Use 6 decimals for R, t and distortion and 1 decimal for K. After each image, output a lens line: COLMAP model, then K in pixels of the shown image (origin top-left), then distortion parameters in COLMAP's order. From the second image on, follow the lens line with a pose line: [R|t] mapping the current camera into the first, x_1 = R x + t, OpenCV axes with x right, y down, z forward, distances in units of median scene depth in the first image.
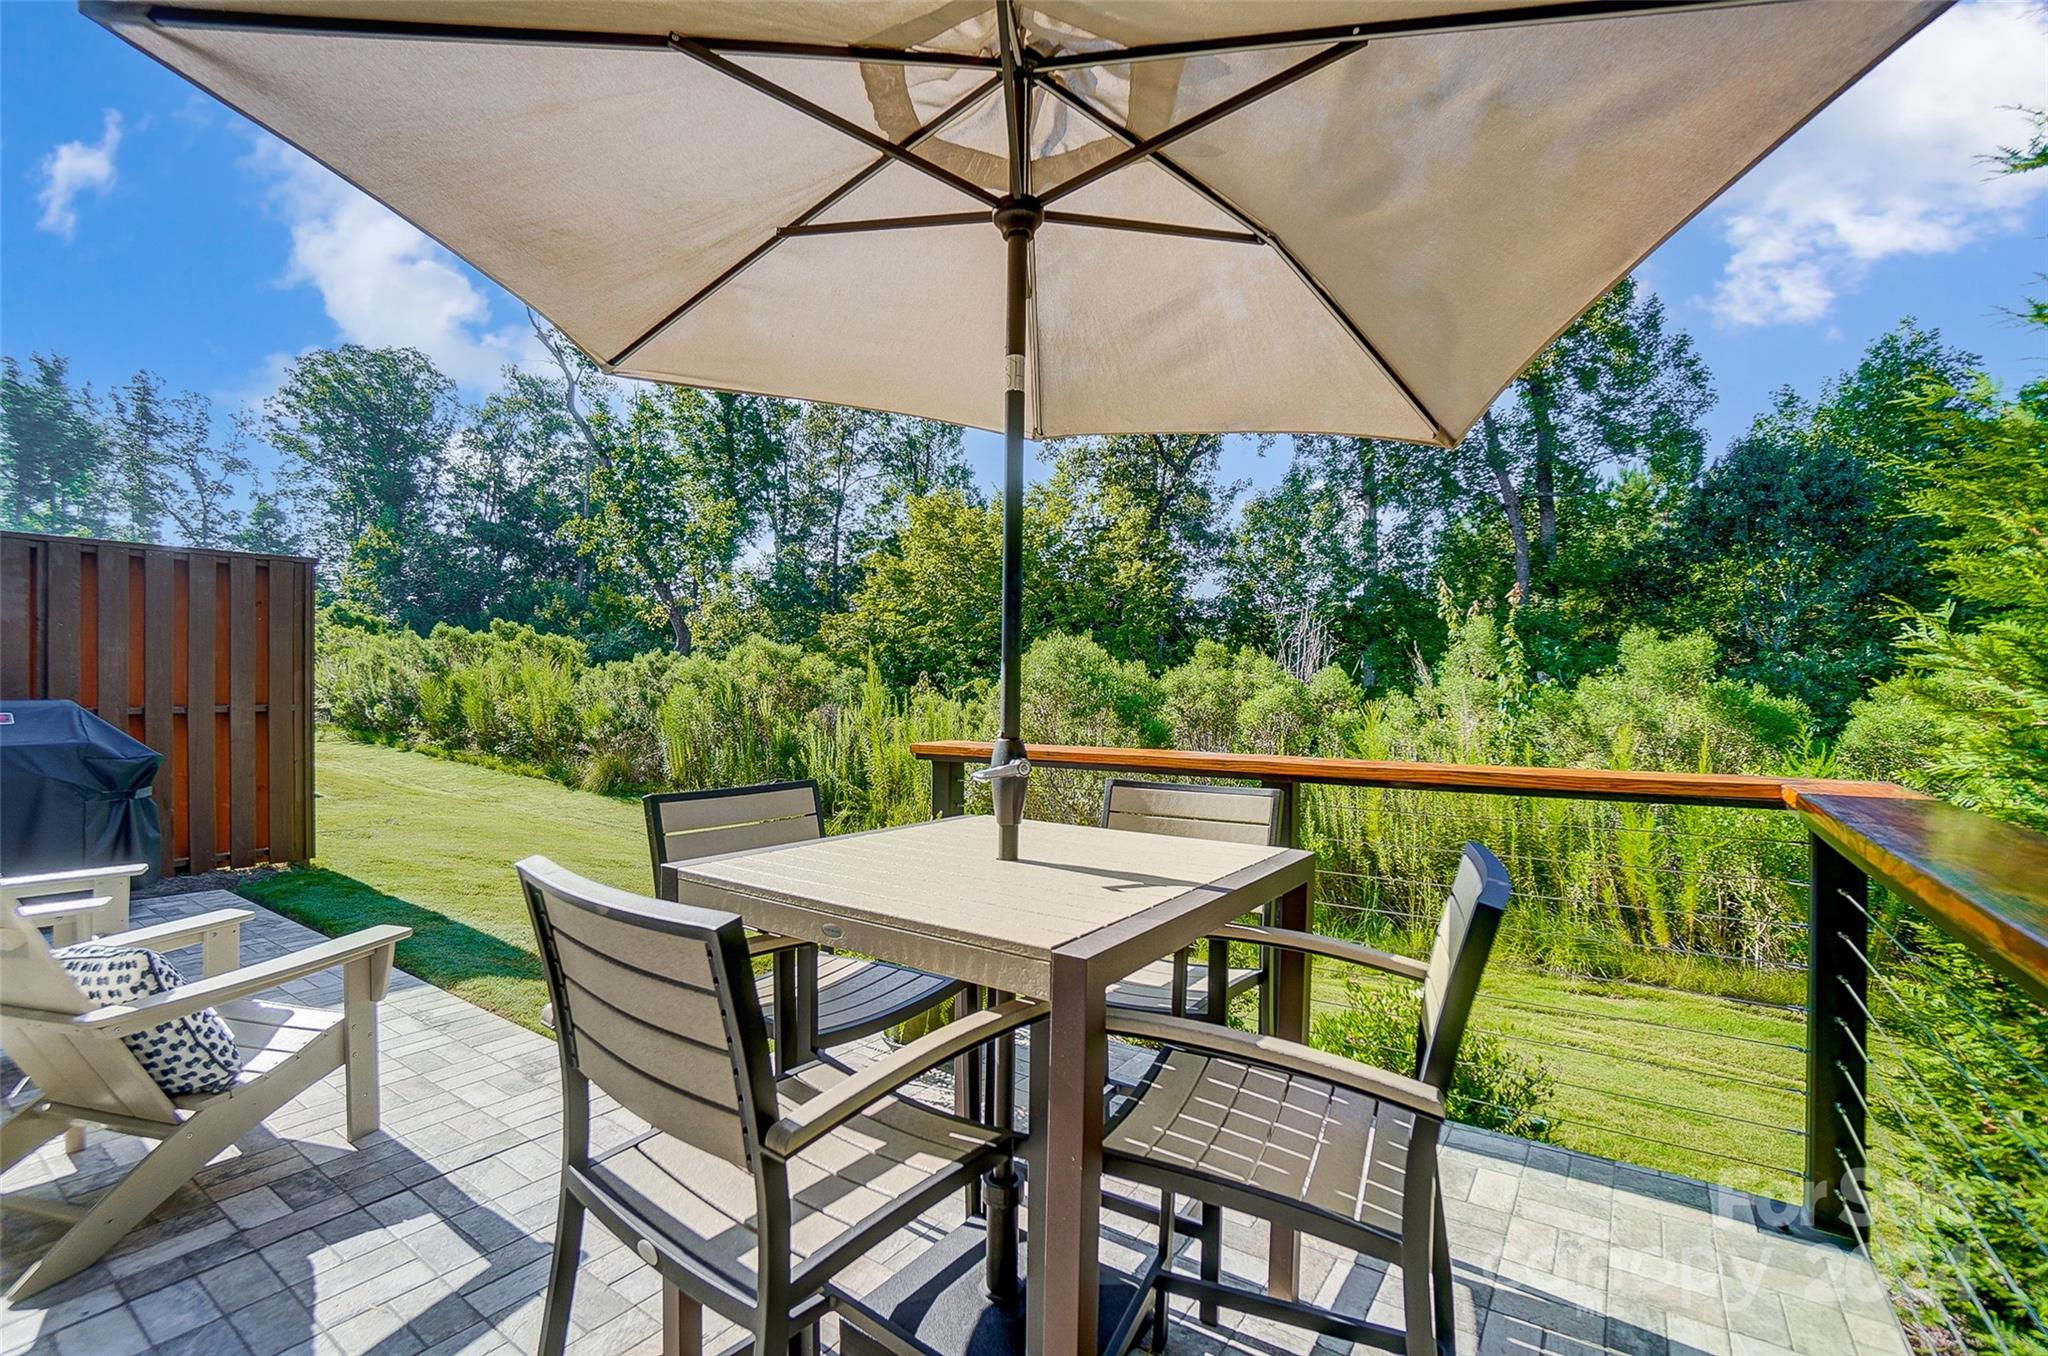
lens RADIAL K [[911.2, 0, 1036.5], [0, 911.2, 681.6], [0, 0, 1]] dist [-0.028040, 0.000374]
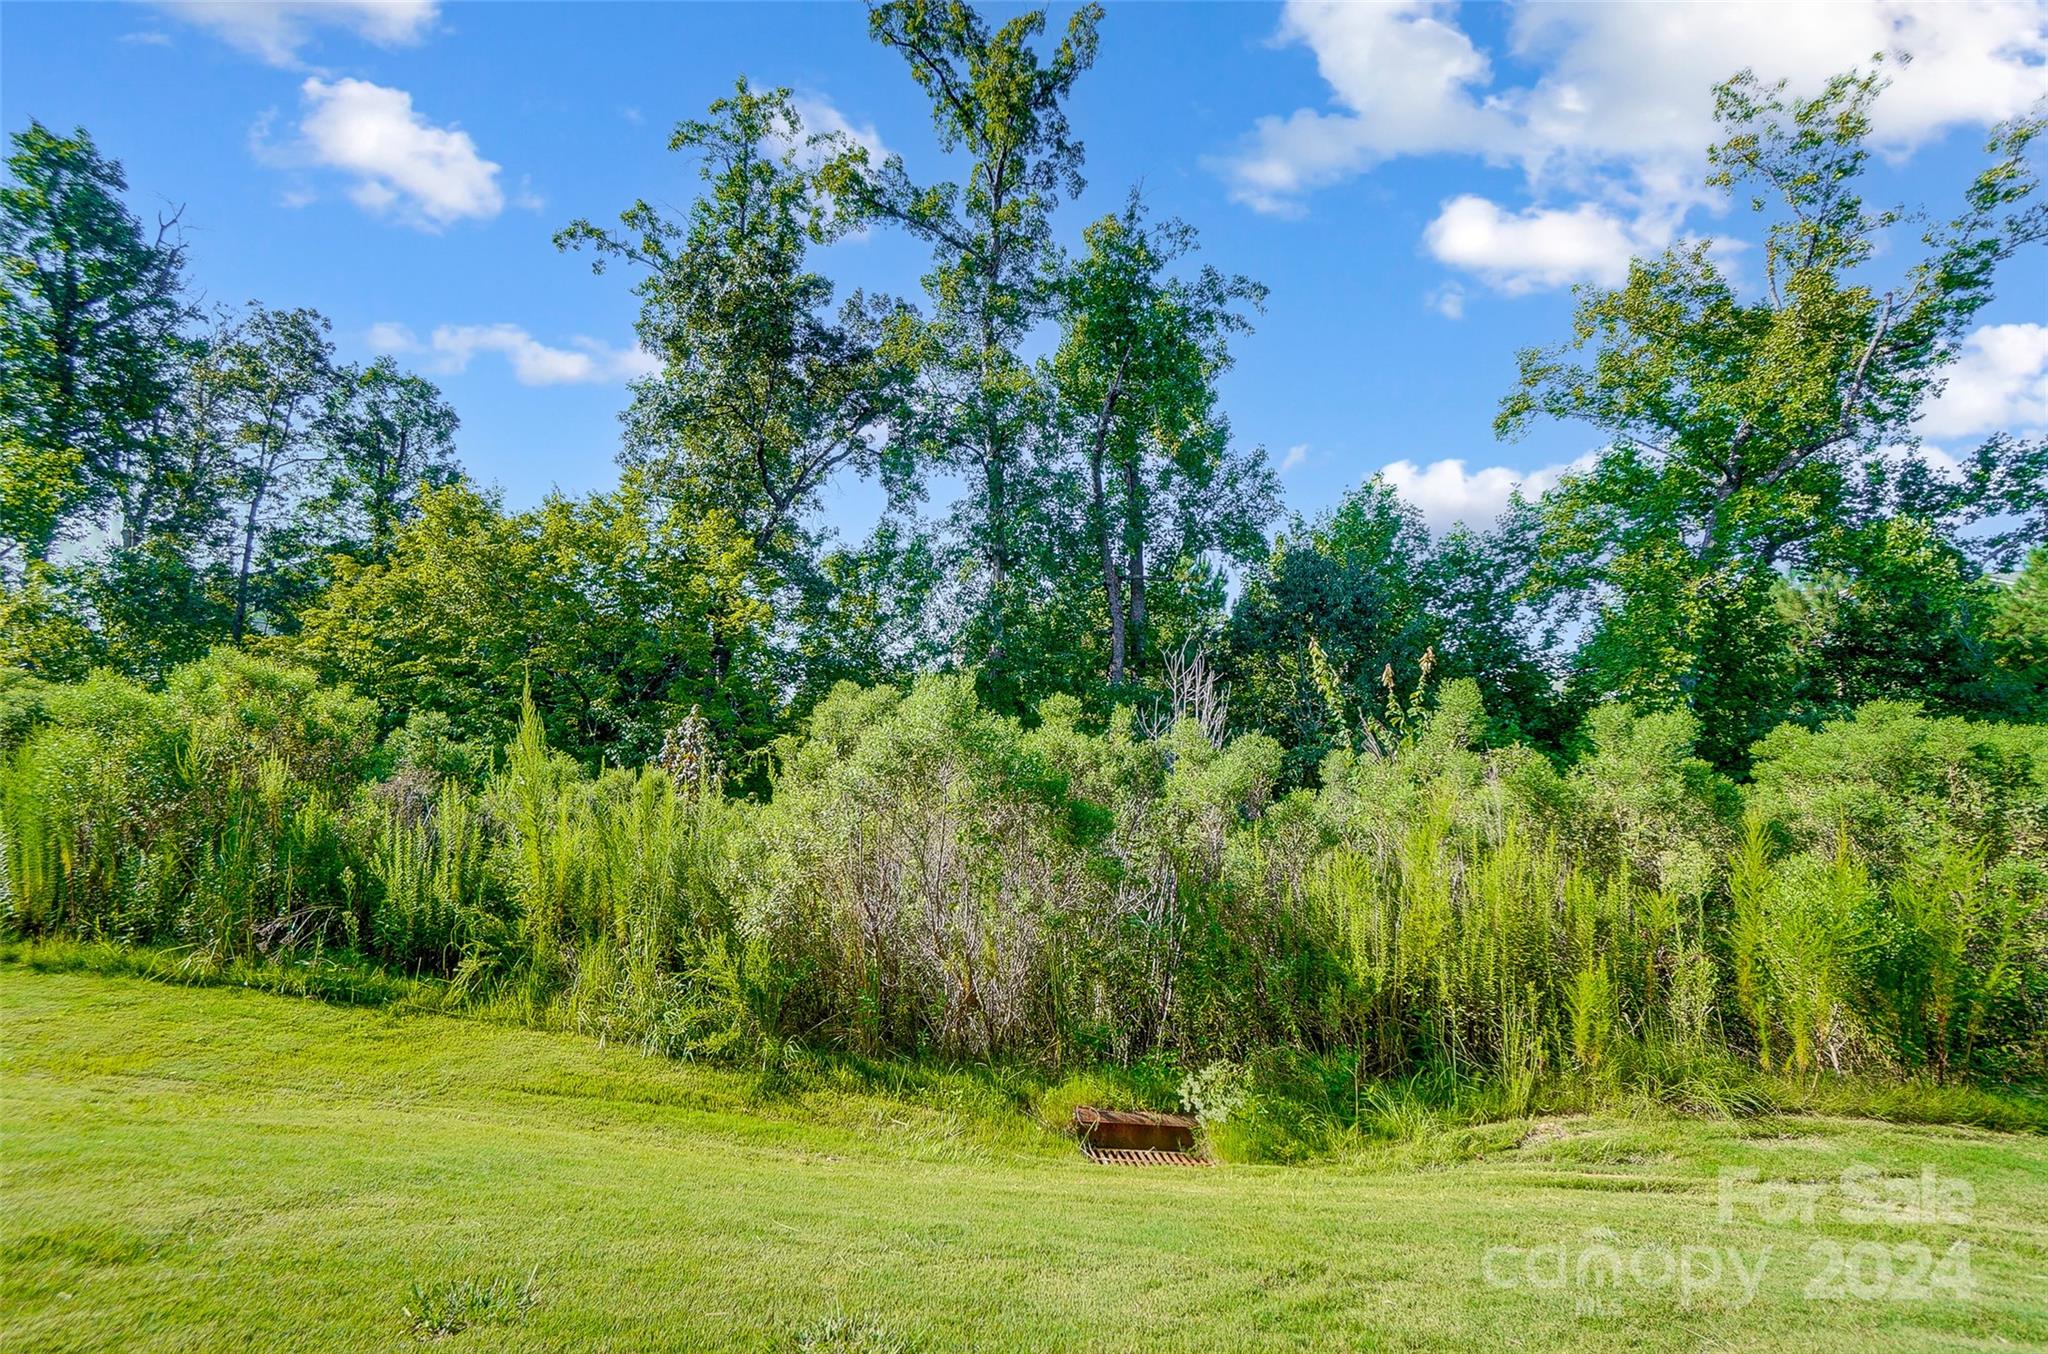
lens RADIAL K [[913.0, 0, 1020.9], [0, 913.0, 688.9], [0, 0, 1]] dist [-0.060634, 0.021622]
pose [[0.850956, 0.054182, 0.522435, -0.059069], [-0.020026, 0.997289, -0.070810, 0.001538], [-0.524856, 0.049794, 0.849734, 0.092000]]
